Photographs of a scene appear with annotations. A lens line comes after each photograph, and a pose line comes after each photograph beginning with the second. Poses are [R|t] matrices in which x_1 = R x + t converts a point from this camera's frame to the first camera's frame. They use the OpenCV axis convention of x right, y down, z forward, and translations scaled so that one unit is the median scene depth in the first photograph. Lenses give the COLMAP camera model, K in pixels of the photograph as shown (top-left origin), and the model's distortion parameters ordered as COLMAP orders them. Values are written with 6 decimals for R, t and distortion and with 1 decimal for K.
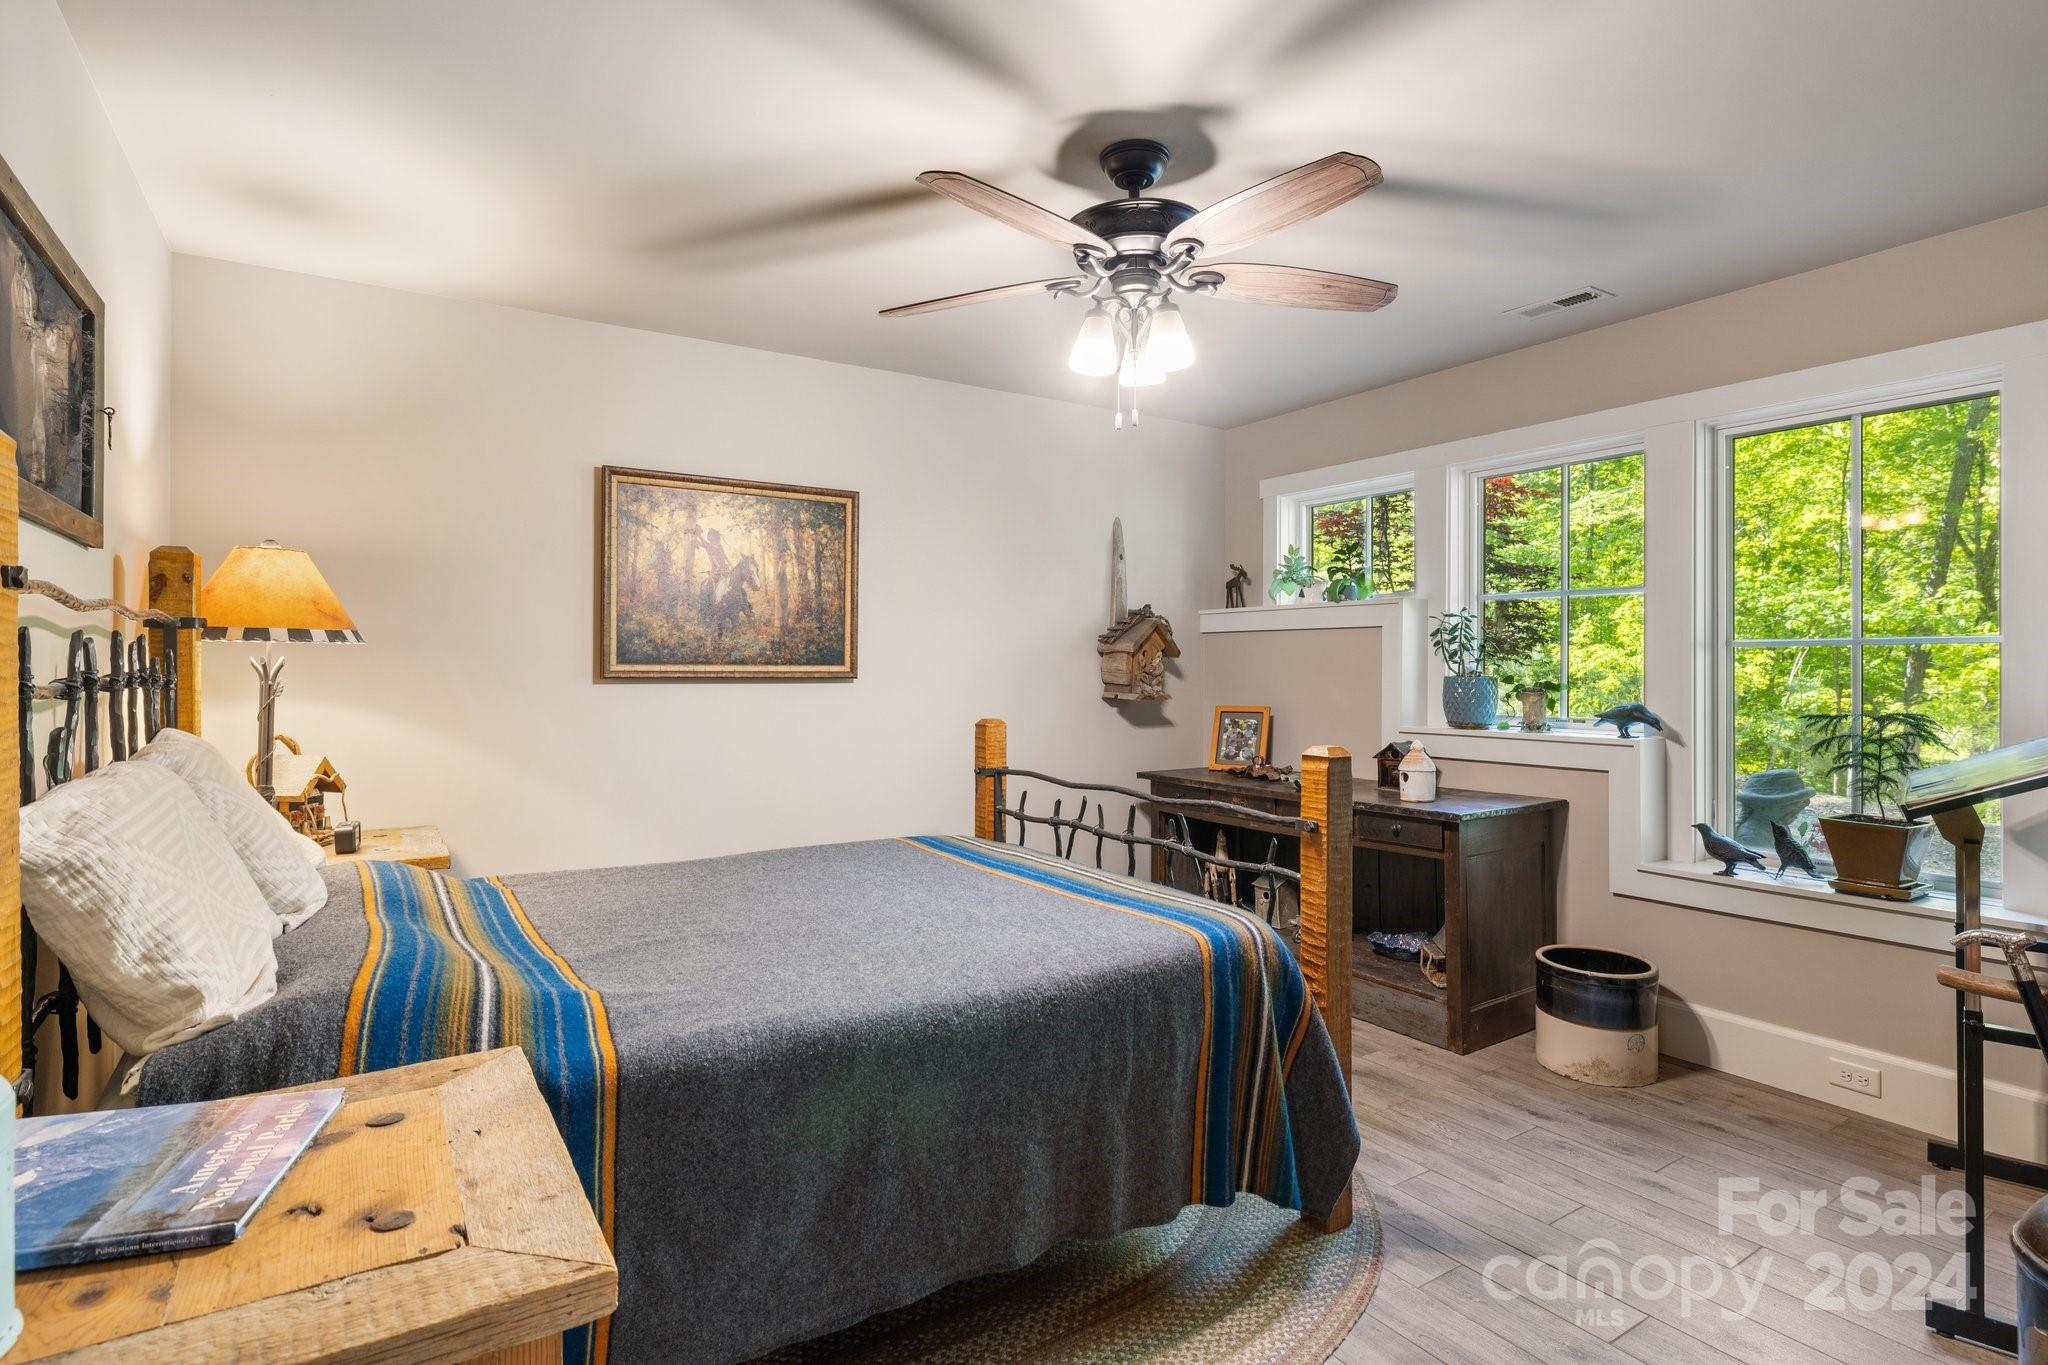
lens RADIAL K [[1019.3, 0, 1016.5], [0, 1019.3, 662.7], [0, 0, 1]] dist [-0.007950, -0.000130]
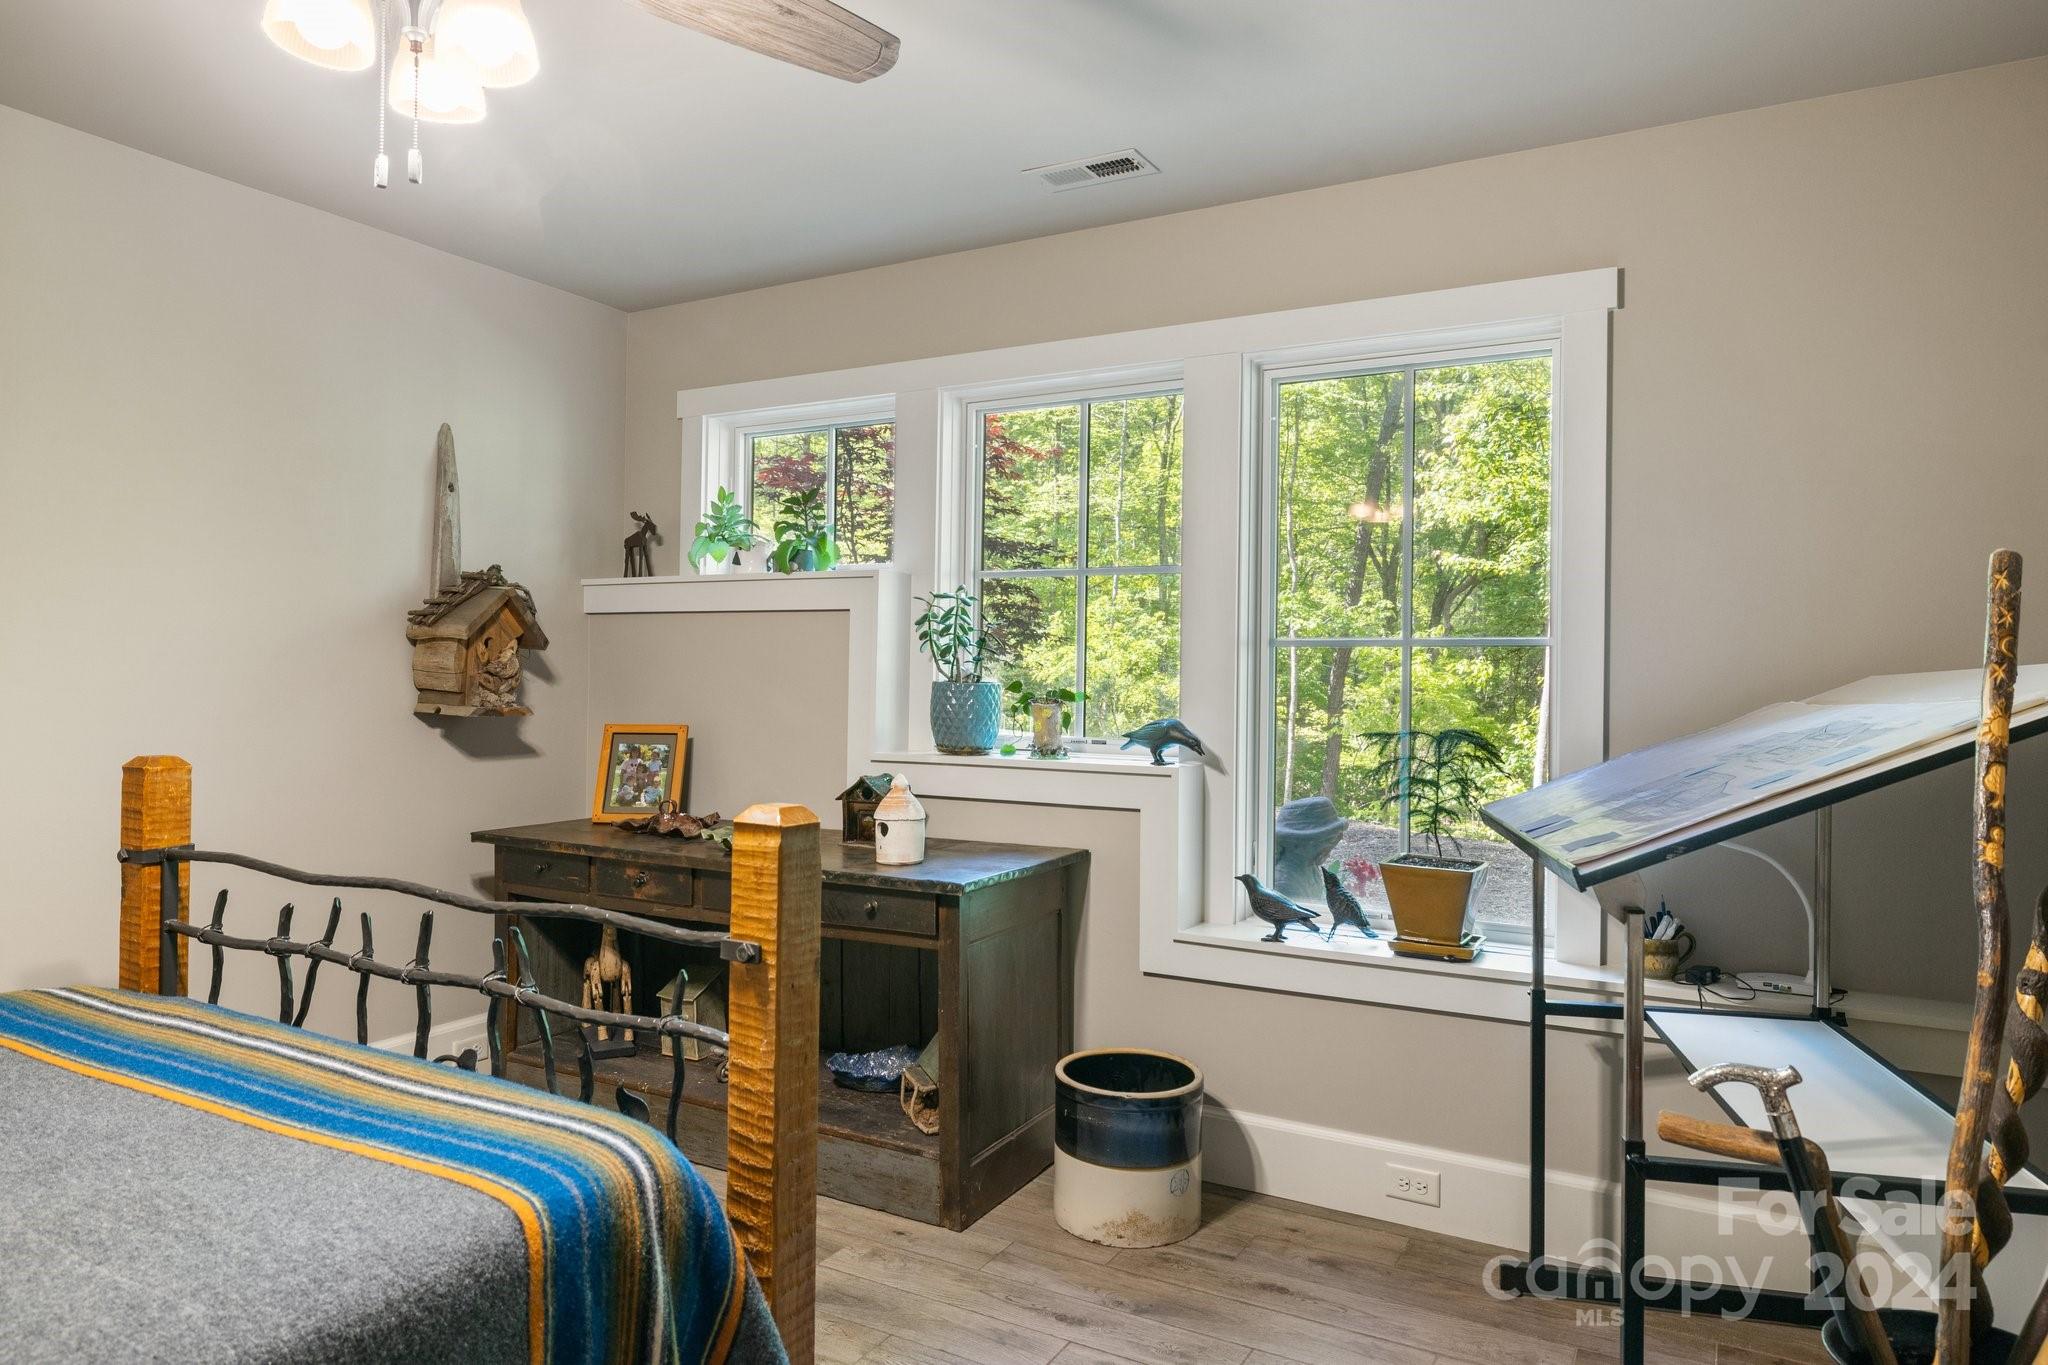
lens RADIAL K [[1237.8, 0, 1020.2], [0, 1237.8, 666.2], [0, 0, 1]] dist [-0.003511, 0.005924]
pose [[0.877874, 0.011328, 0.478757, 0.067602], [-0.012446, 0.999922, -0.000838, 0.003113], [-0.478729, -0.005223, 0.877947, 0.241683]]
